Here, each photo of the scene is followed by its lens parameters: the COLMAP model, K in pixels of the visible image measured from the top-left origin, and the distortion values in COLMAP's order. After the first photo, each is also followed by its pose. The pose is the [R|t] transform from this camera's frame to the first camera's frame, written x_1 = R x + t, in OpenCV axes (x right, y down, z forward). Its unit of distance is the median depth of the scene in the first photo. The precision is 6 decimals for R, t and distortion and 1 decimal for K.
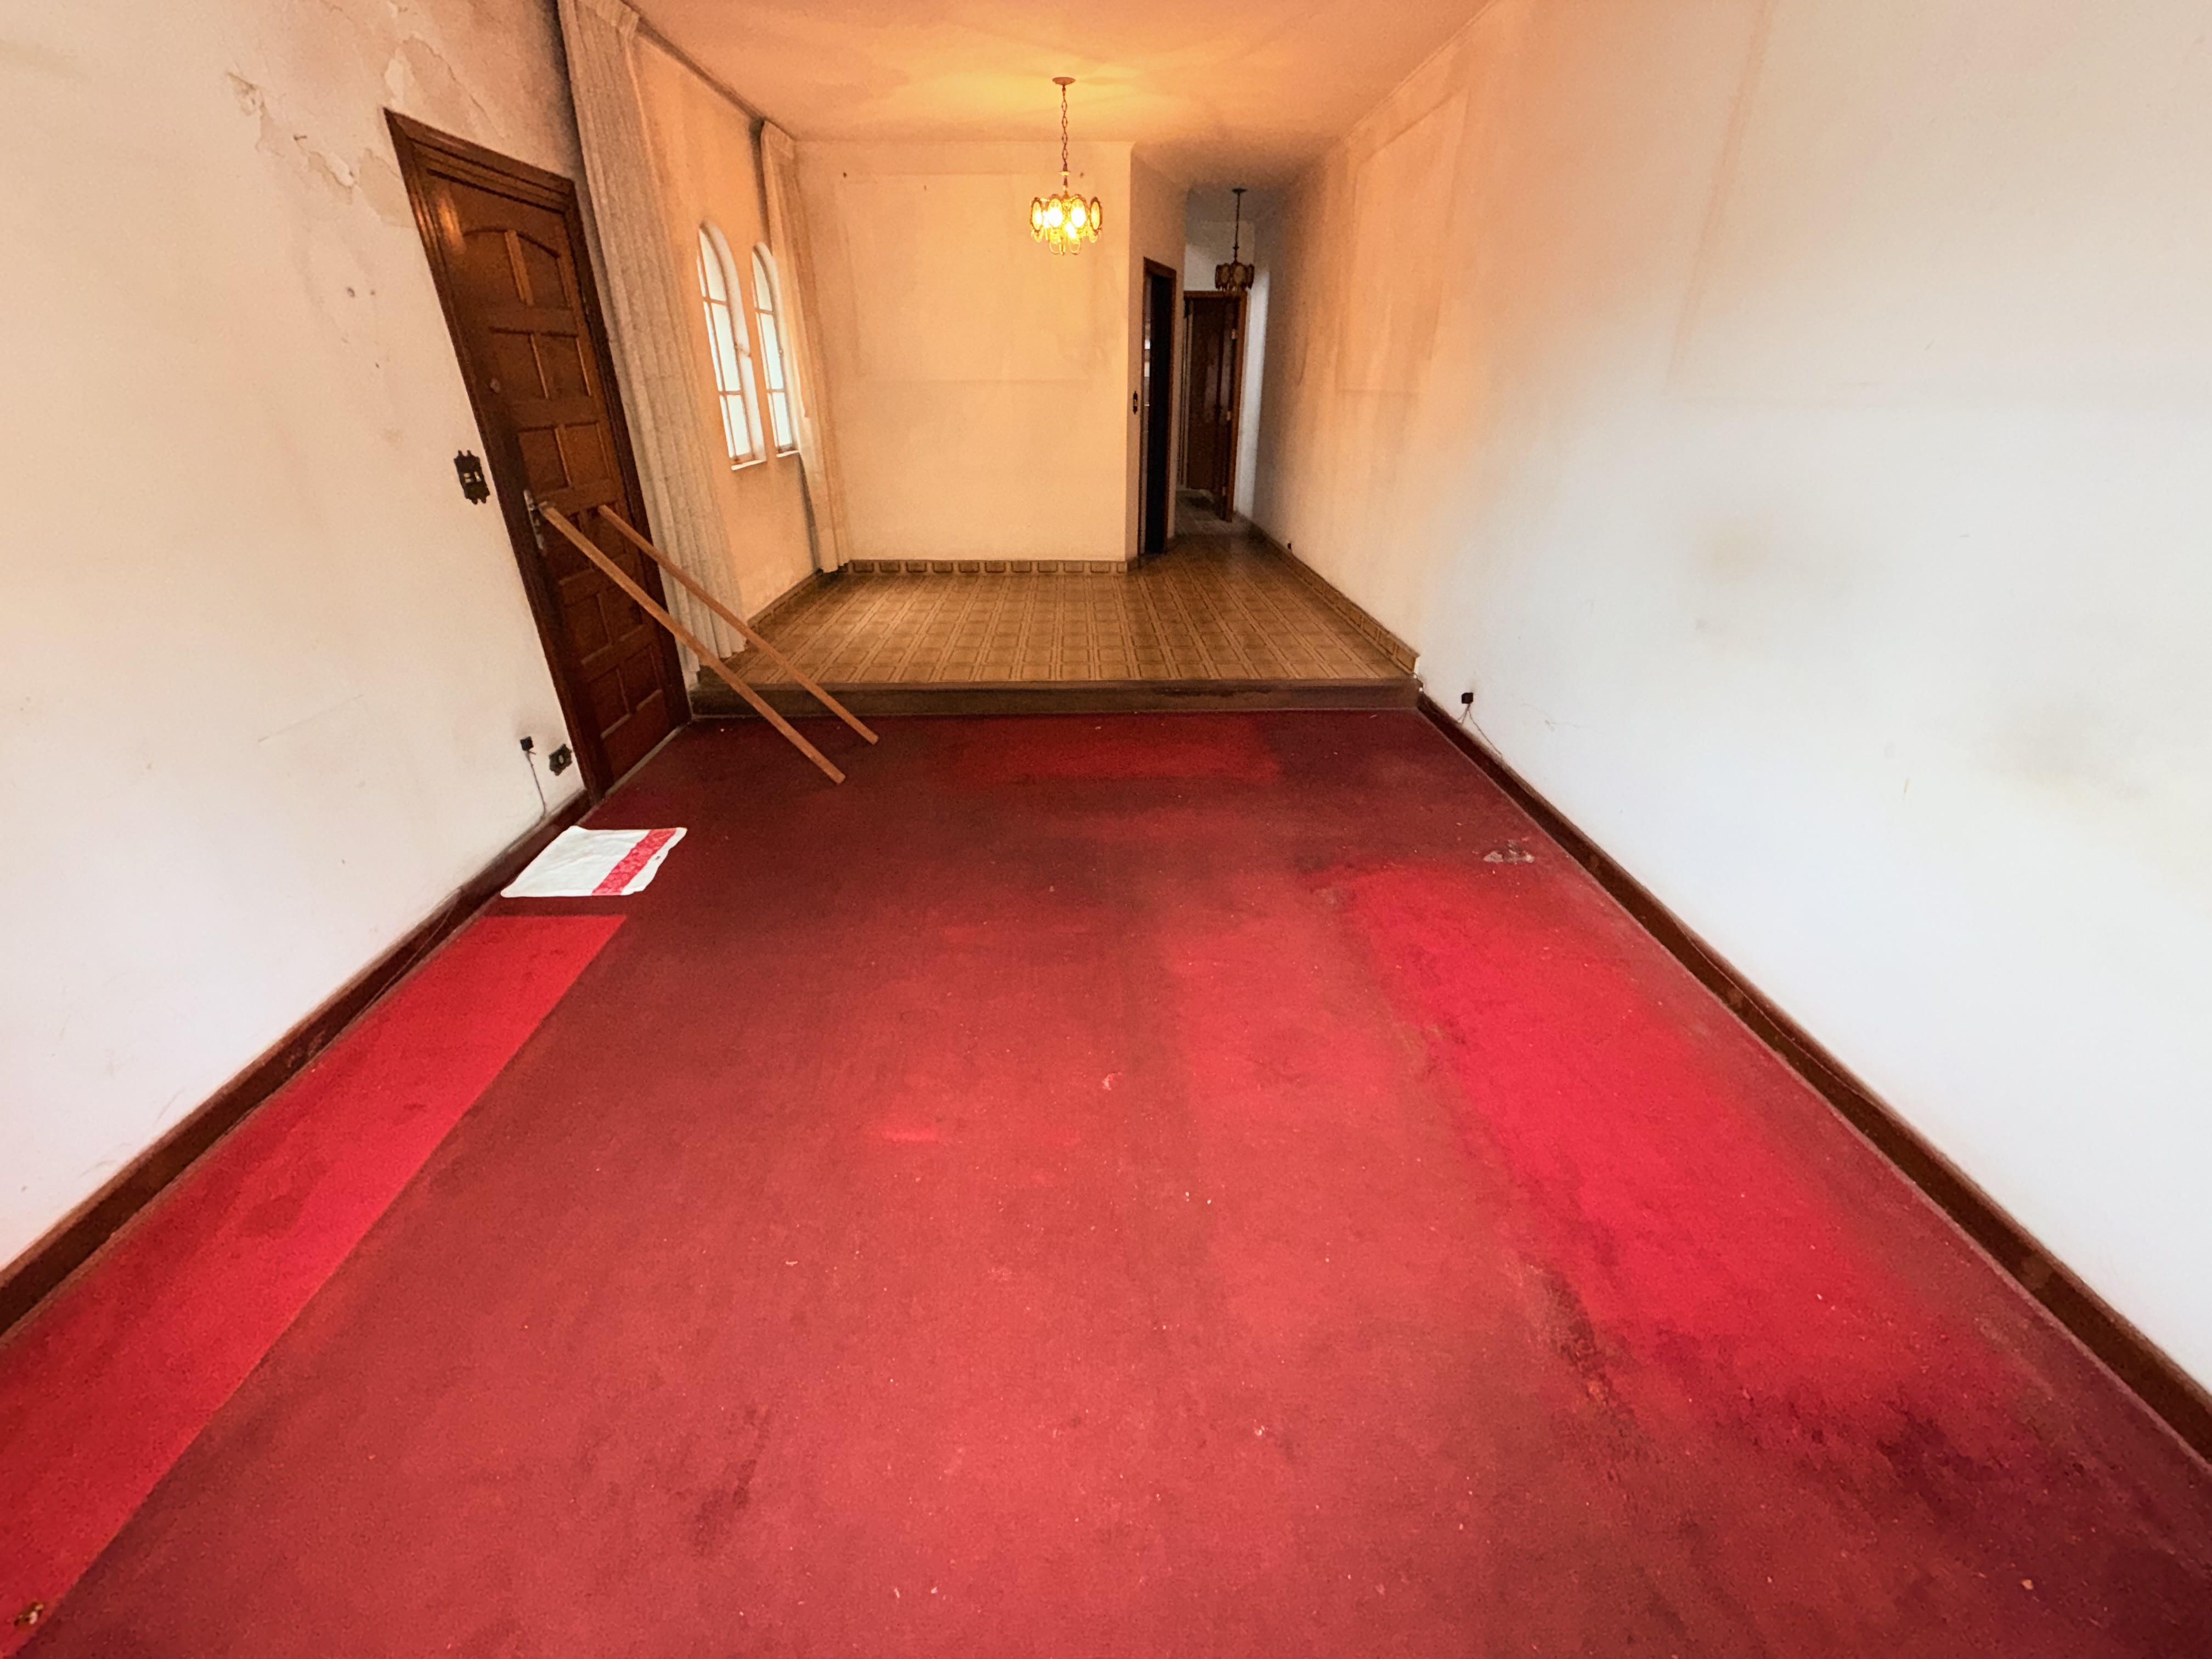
lens RADIAL K [[877.8, 0, 1098.9], [0, 877.8, 828.5], [0, 0, 1]] dist [-0.001555, -0.000092]
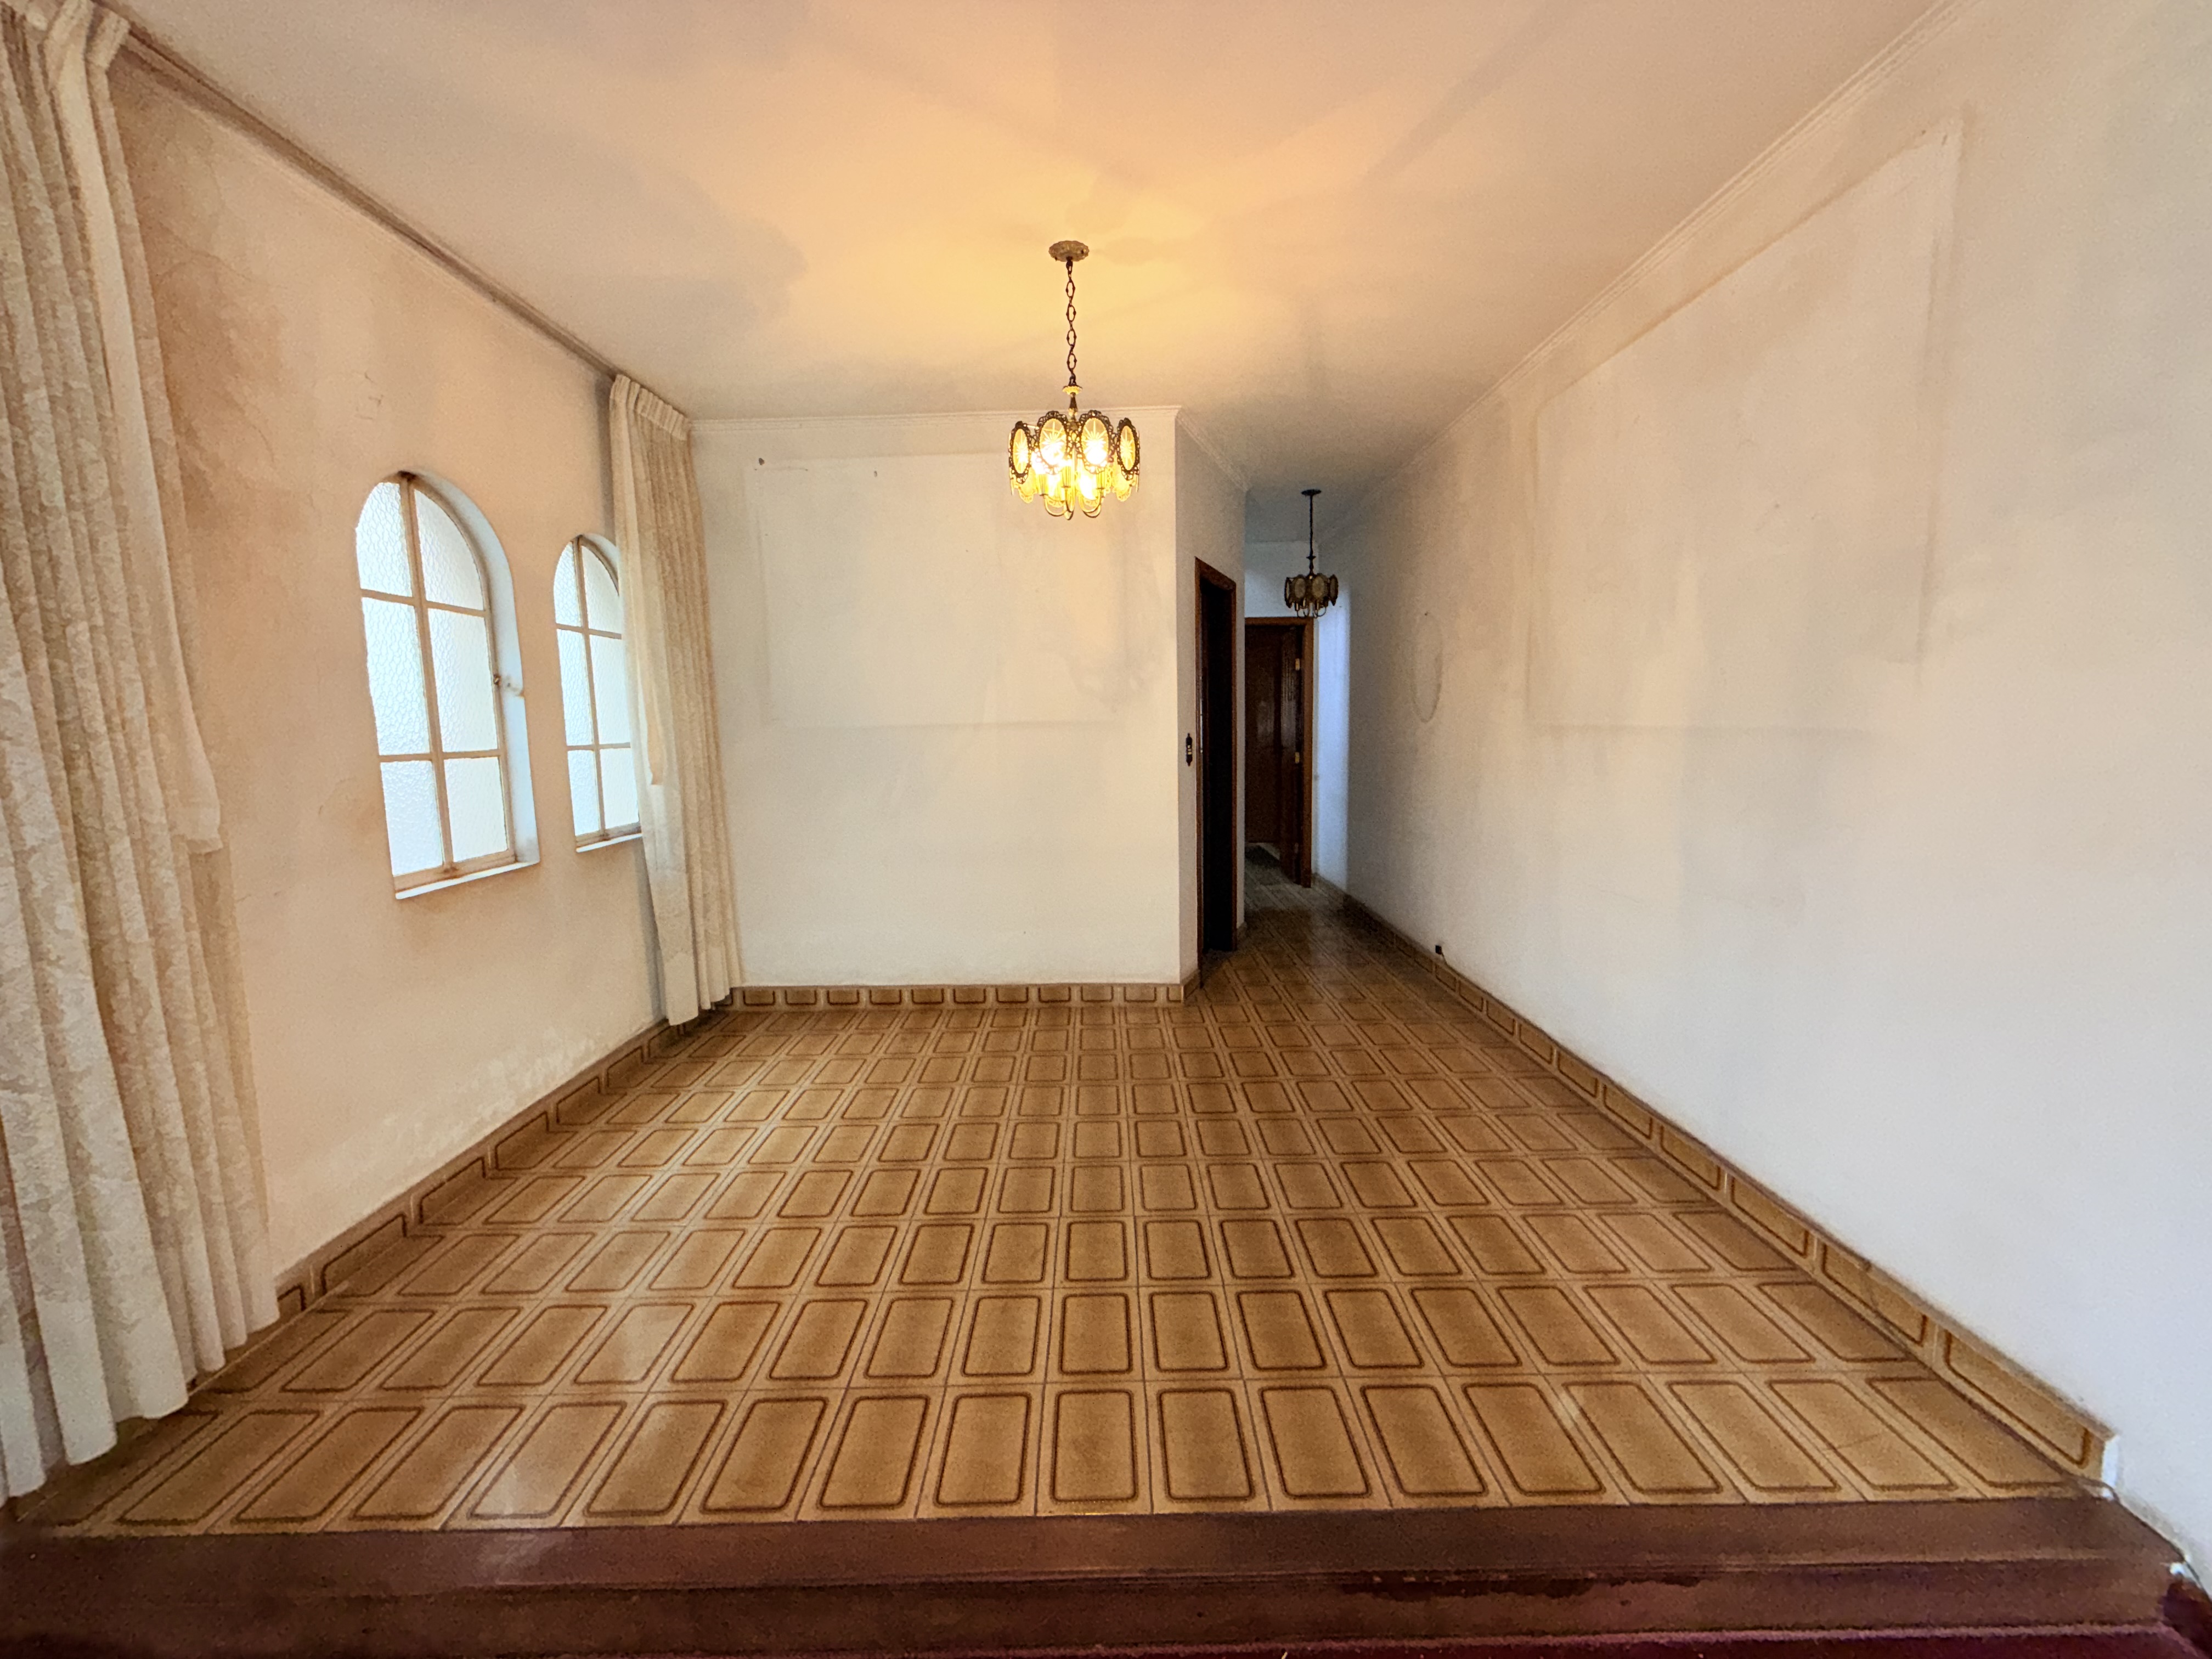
lens RADIAL K [[873.4, 0, 1106.0], [0, 873.4, 829.5], [0, 0, 1]] dist [0.012945, 0.000017]
pose [[0.999588, -0.017770, -0.022546, -0.007547], [0.009038, 0.940244, -0.340383, -0.237312], [0.027247, 0.340039, 0.940017, 0.462308]]
